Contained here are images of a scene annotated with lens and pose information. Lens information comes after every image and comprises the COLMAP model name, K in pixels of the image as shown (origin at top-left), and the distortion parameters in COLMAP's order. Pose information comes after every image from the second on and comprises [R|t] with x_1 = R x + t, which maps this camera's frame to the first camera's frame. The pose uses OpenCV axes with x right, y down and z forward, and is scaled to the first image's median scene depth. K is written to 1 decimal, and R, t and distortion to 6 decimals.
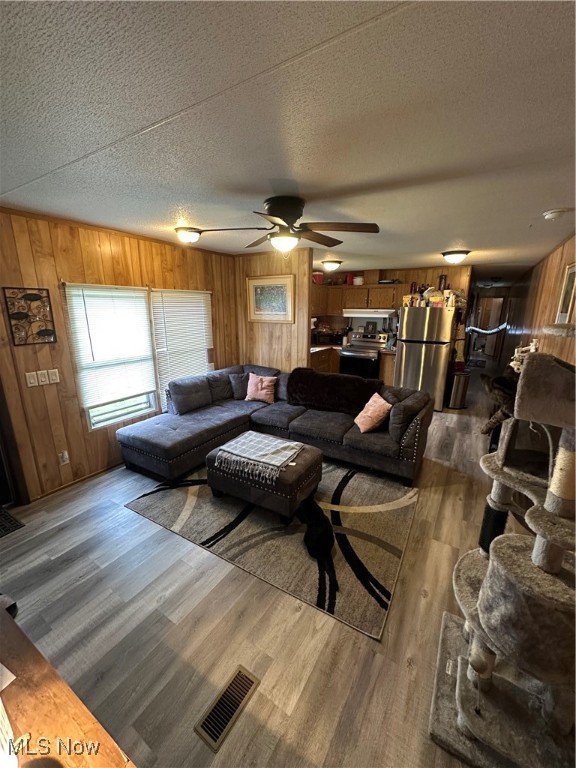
lens RADIAL K [[308.3, 0, 286.6], [0, 308.3, 384.6], [0, 0, 1]] dist [-0.002970, 0.000492]
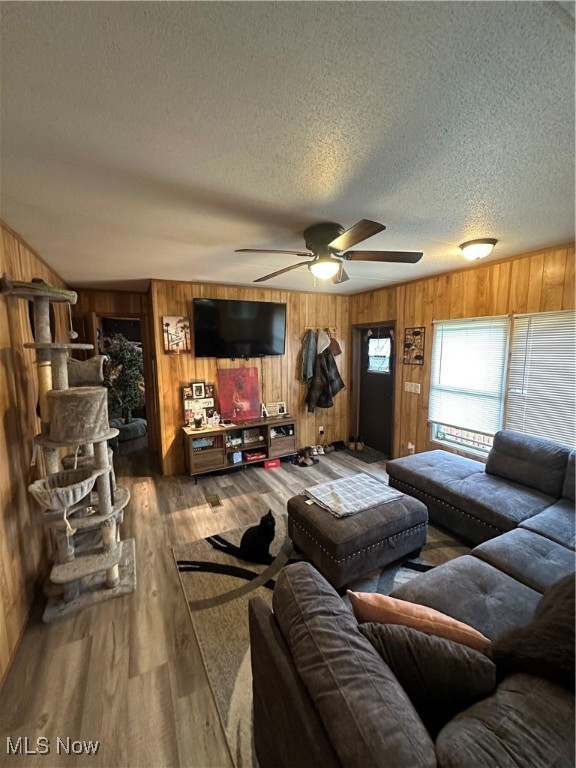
lens RADIAL K [[308.3, 0, 286.6], [0, 308.3, 384.3], [0, 0, 1]] dist [-0.002970, 0.000492]
pose [[-0.520124, 0.102565, -0.847910, 0.777244], [-0.206152, 0.948335, 0.241170, -0.276535], [0.828838, 0.300237, -0.472108, 1.239644]]
